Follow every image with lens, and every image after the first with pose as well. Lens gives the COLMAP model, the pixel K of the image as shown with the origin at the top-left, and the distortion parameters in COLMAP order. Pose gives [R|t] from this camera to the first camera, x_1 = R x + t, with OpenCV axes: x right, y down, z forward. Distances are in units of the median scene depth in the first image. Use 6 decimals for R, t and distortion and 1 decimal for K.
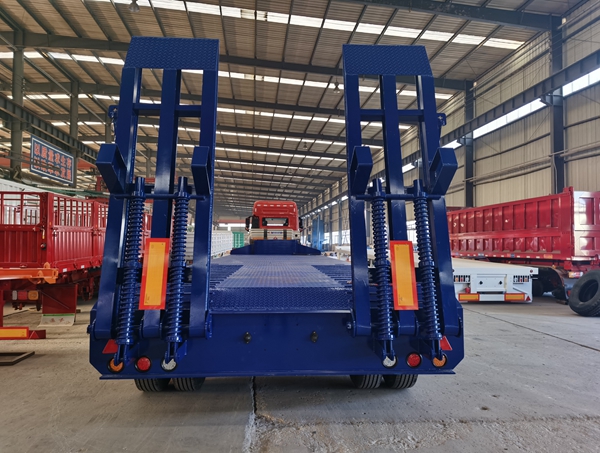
lens RADIAL K [[467.3, 0, 300.0], [0, 467.3, 226.5], [0, 0, 1]] dist [0.072607, -0.102637]
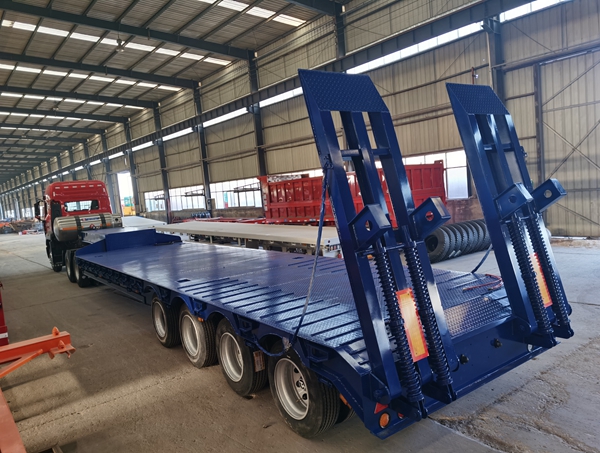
lens RADIAL K [[472.5, 0, 300.0], [0, 472.5, 226.5], [0, 0, 1]] dist [0.081962, -0.125340]
pose [[0.841211, -0.126900, 0.525605, -0.186370], [0.076063, 0.990176, 0.117328, -0.046968], [-0.535330, -0.058718, 0.842599, 0.038978]]
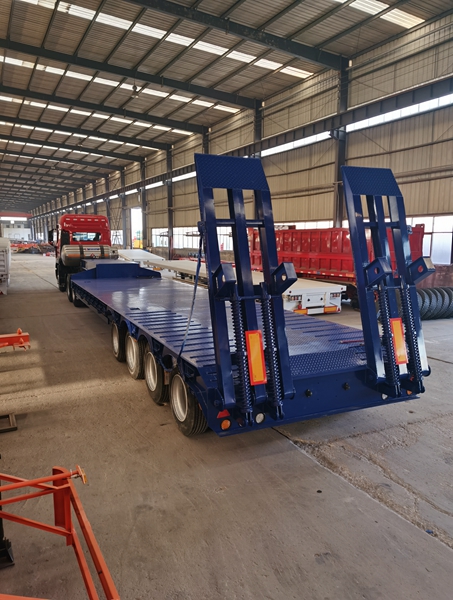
lens RADIAL K [[466.3, 0, 226.5], [0, 466.3, 300.0], [0, 0, 1]] dist [0.075371, -0.120370]
pose [[0.926834, -0.055975, 0.371277, -0.160895], [-0.009539, 0.984996, 0.172313, -0.053300], [-0.375351, -0.163247, 0.912394, -0.029429]]
